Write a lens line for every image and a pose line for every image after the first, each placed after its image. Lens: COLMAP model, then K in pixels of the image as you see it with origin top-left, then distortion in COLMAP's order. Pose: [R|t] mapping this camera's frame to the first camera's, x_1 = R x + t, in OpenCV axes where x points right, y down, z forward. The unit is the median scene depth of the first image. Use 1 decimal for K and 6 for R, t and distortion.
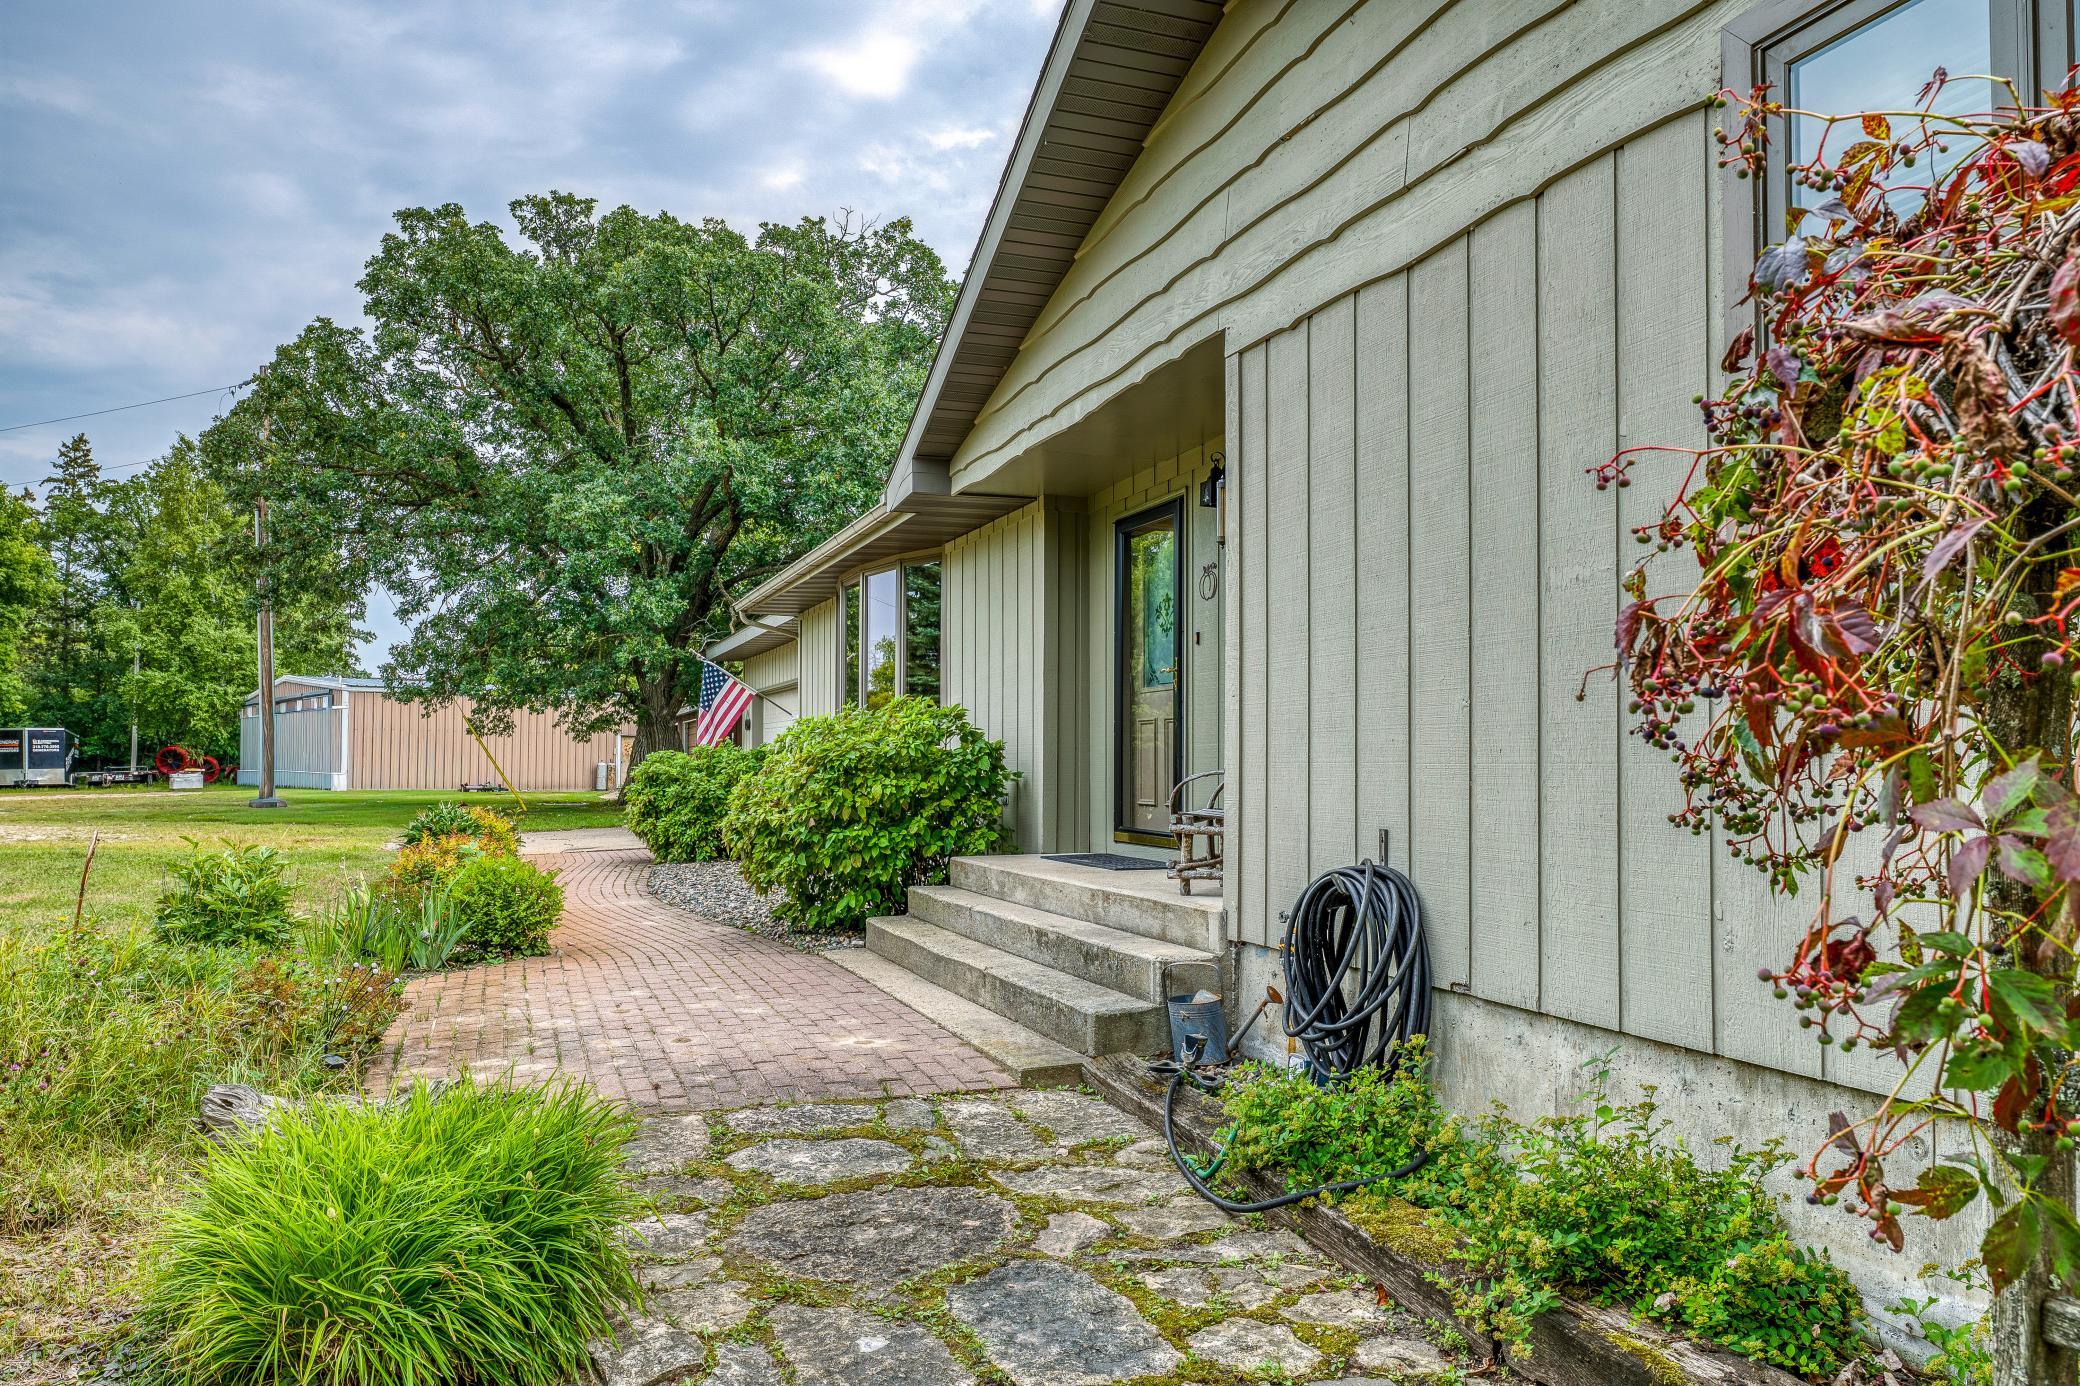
lens RADIAL K [[1419.6, 0, 991.2], [0, 1419.6, 705.2], [0, 0, 1]] dist [0.004284, 0.000061]
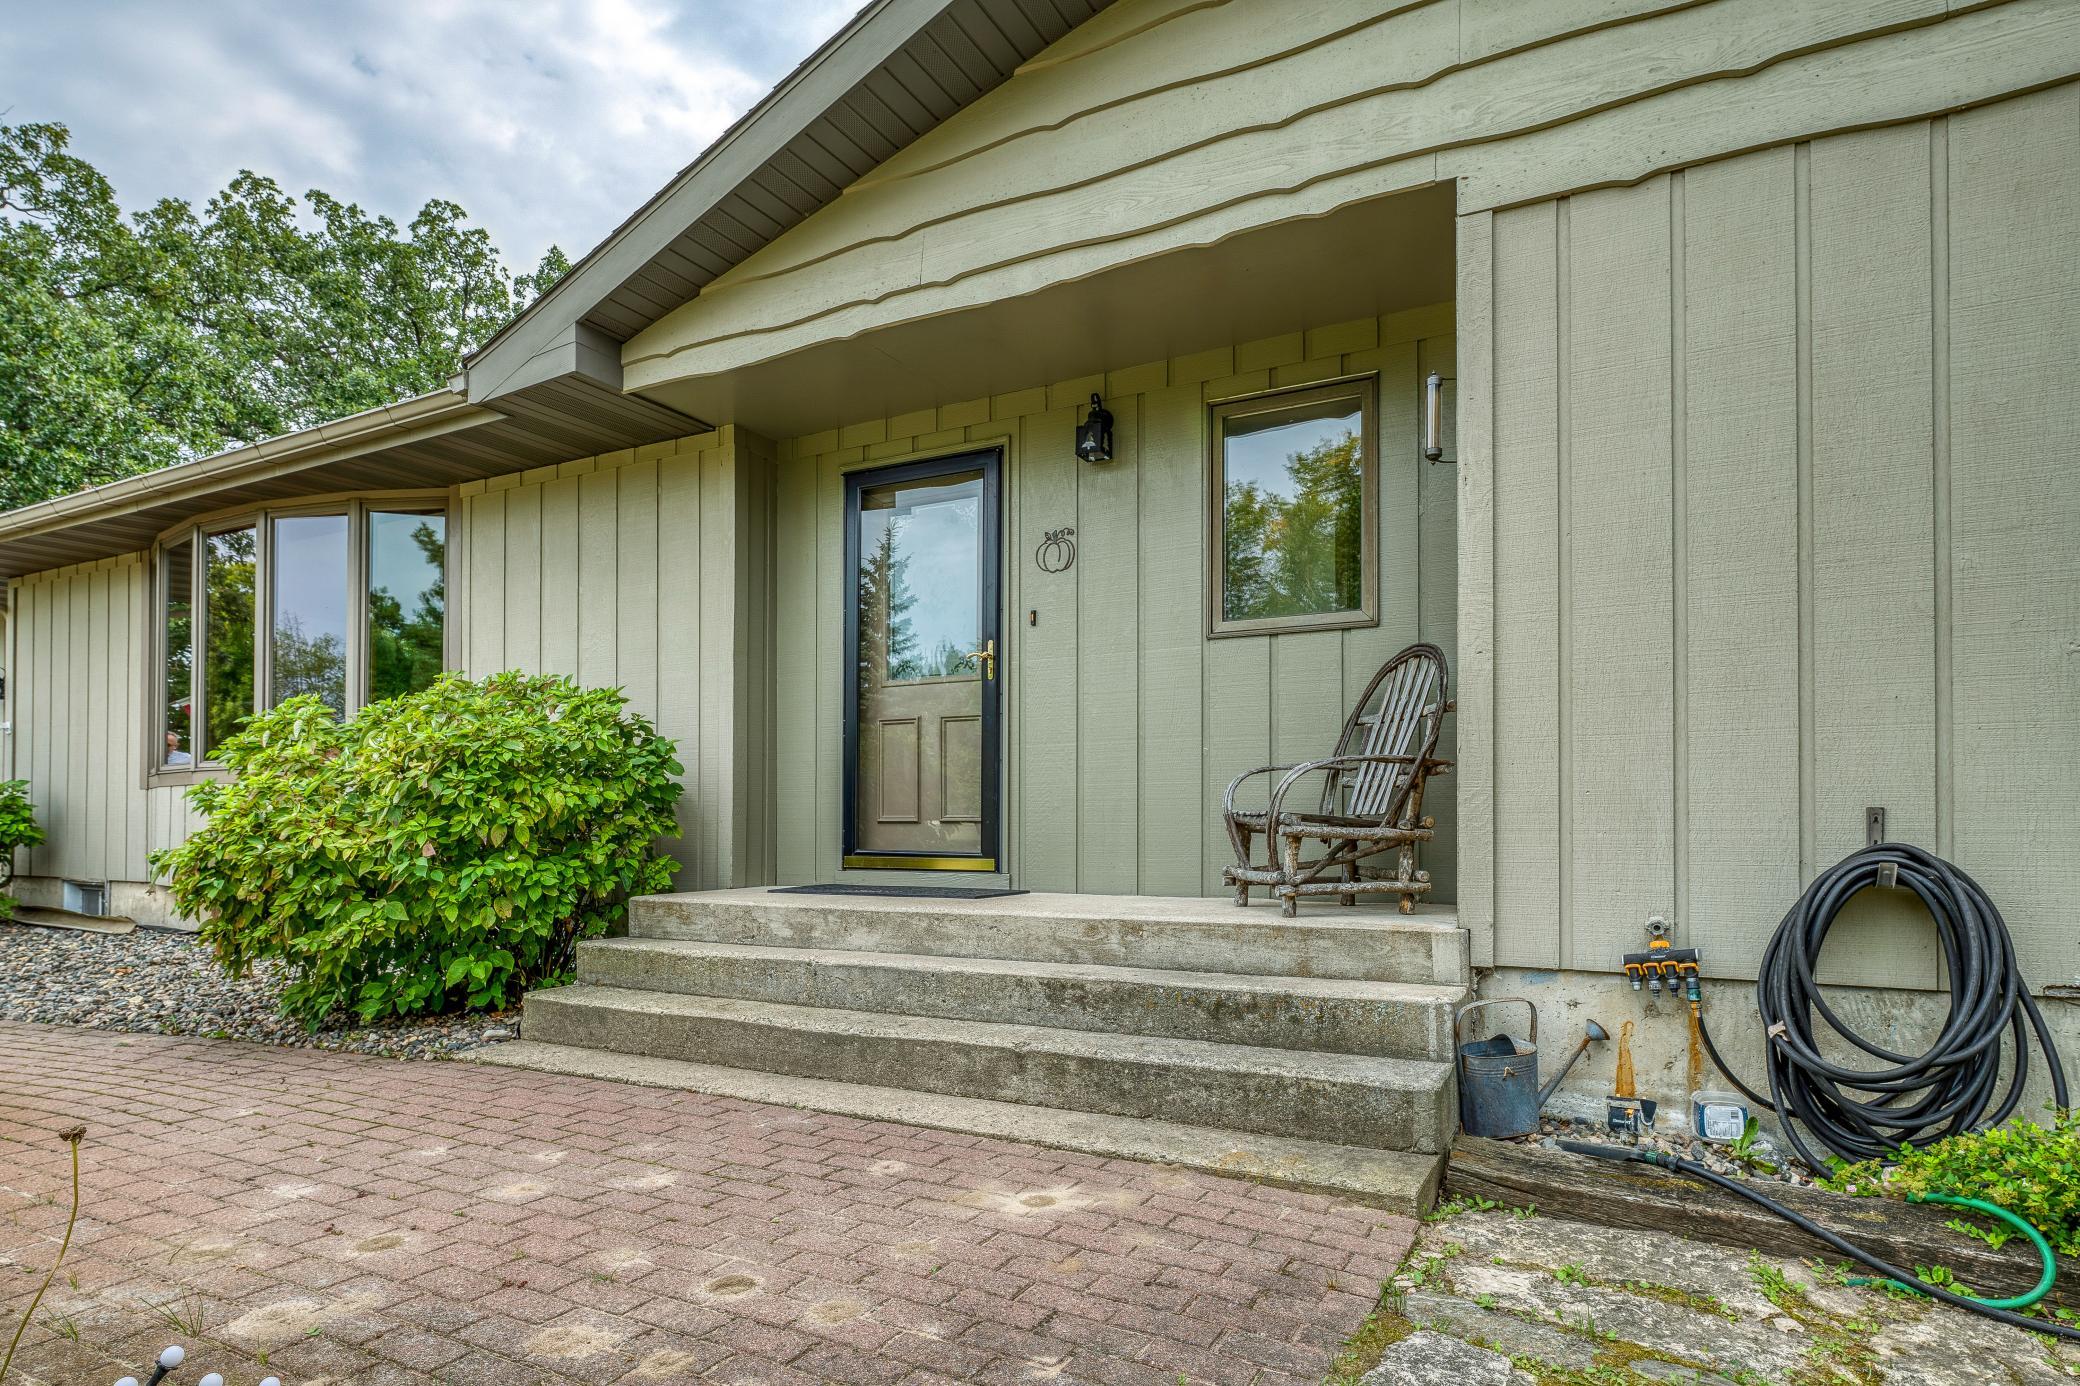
lens RADIAL K [[1142.5, 0, 1038.7], [0, 1142.5, 802.0], [0, 0, 1]] dist [-0.000471, 0.000137]
pose [[0.734941, 0.012360, 0.678018, -0.268885], [-0.027935, 0.999537, 0.012059, 0.046781], [-0.677555, -0.027802, 0.734946, 0.440917]]
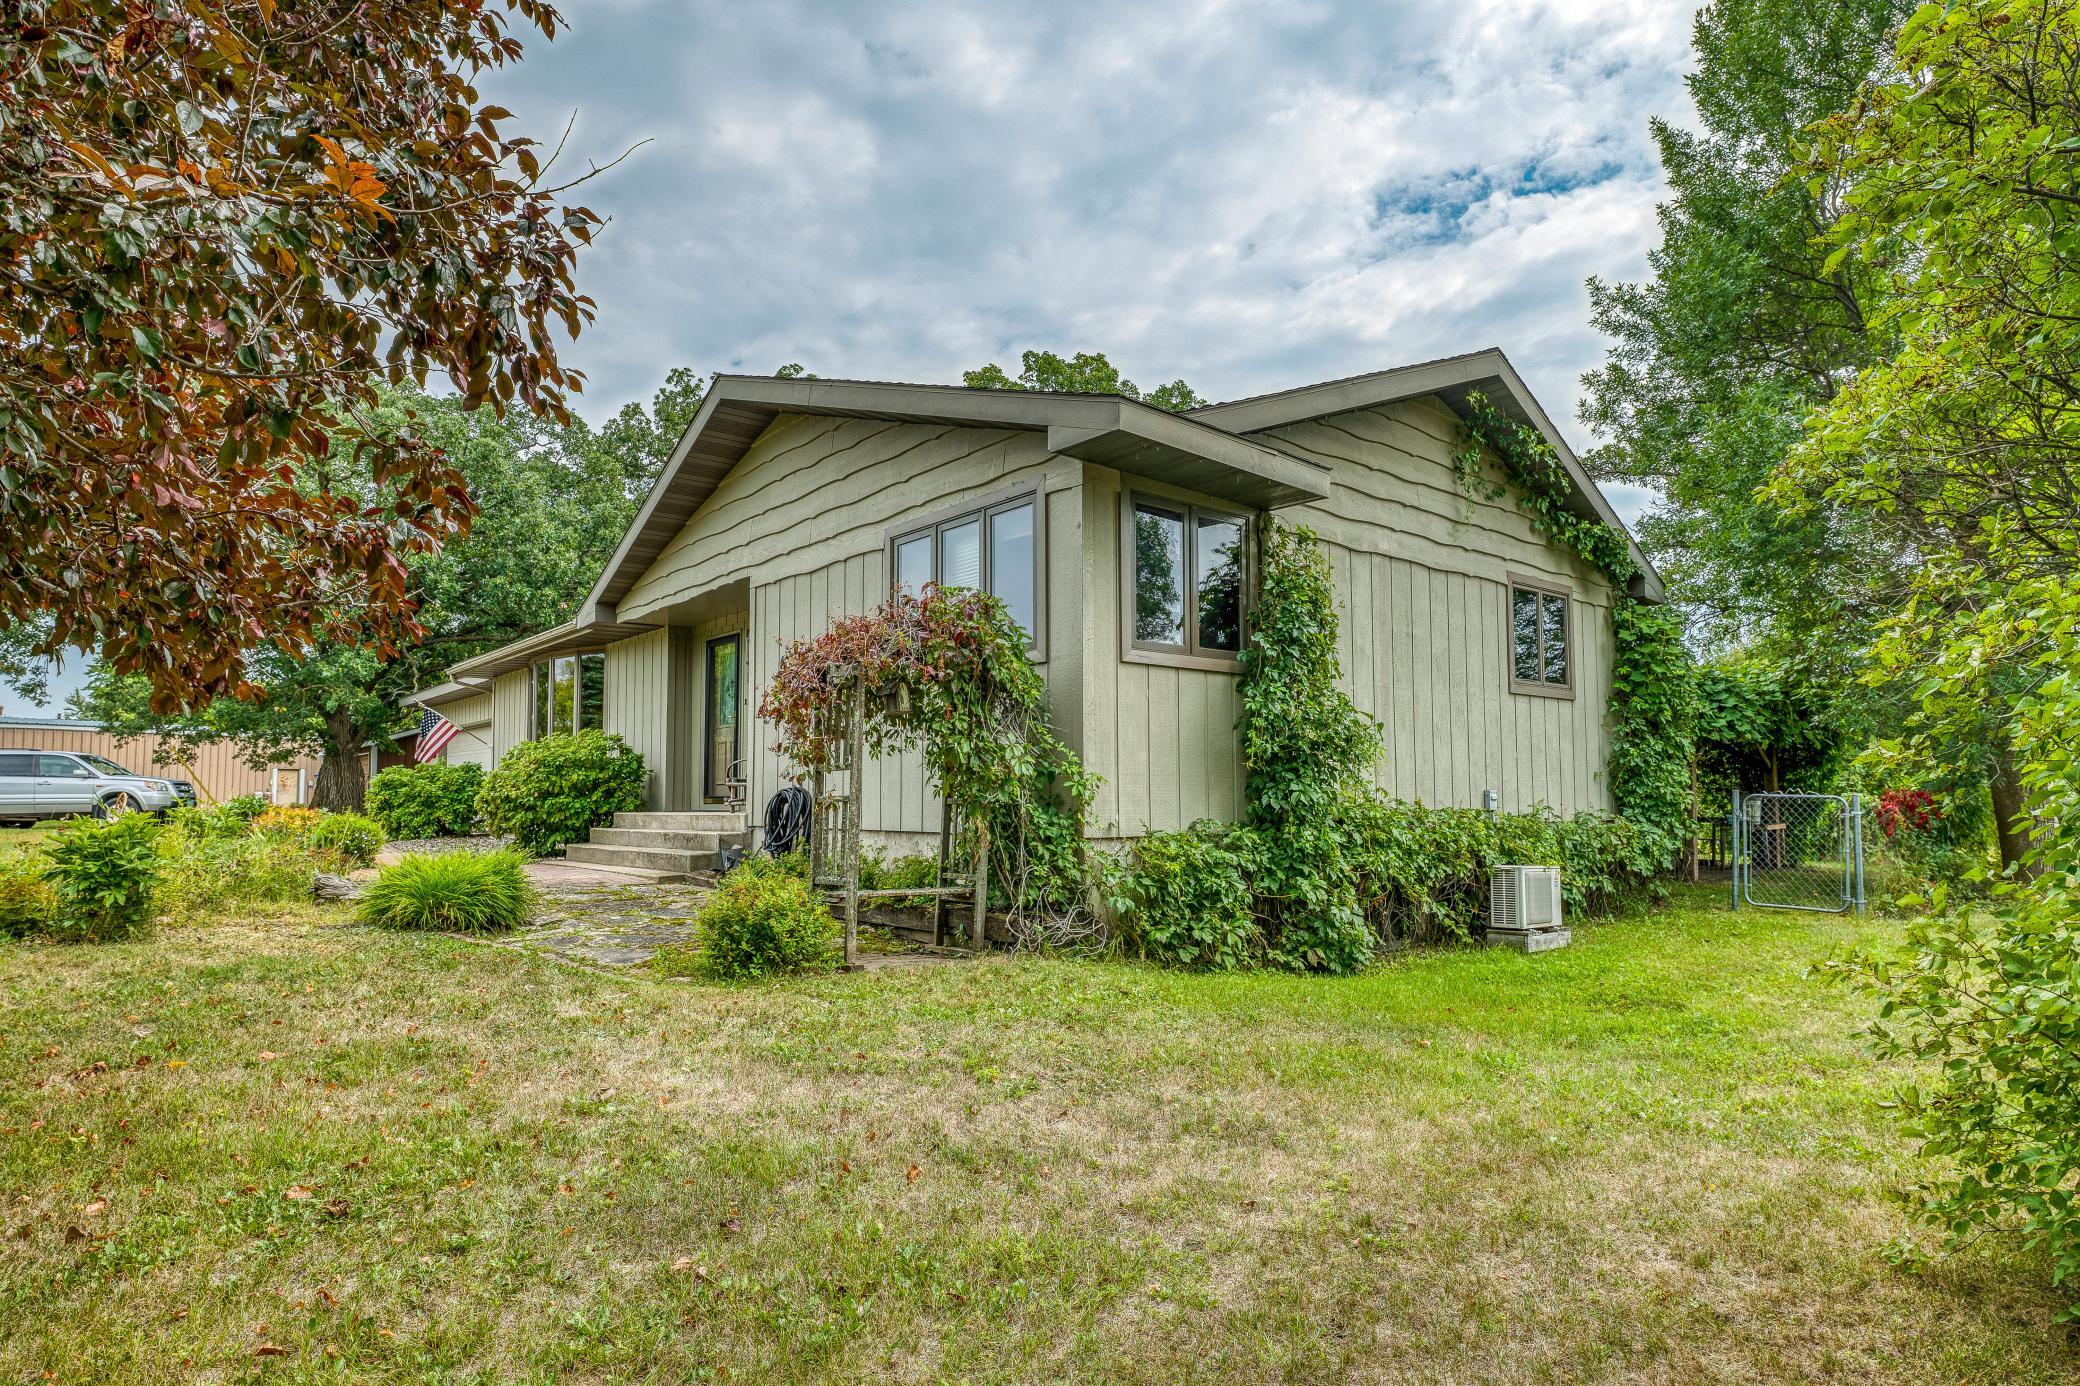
lens RADIAL K [[1117.1, 0, 1037.8], [0, 1117.1, 734.7], [0, 0, 1]] dist [0.002103, 0.000444]
pose [[0.933496, 0.013423, 0.358337, -0.036819], [-0.008275, 0.999839, -0.015895, 0.020748], [-0.358493, 0.011873, 0.933457, -0.616701]]
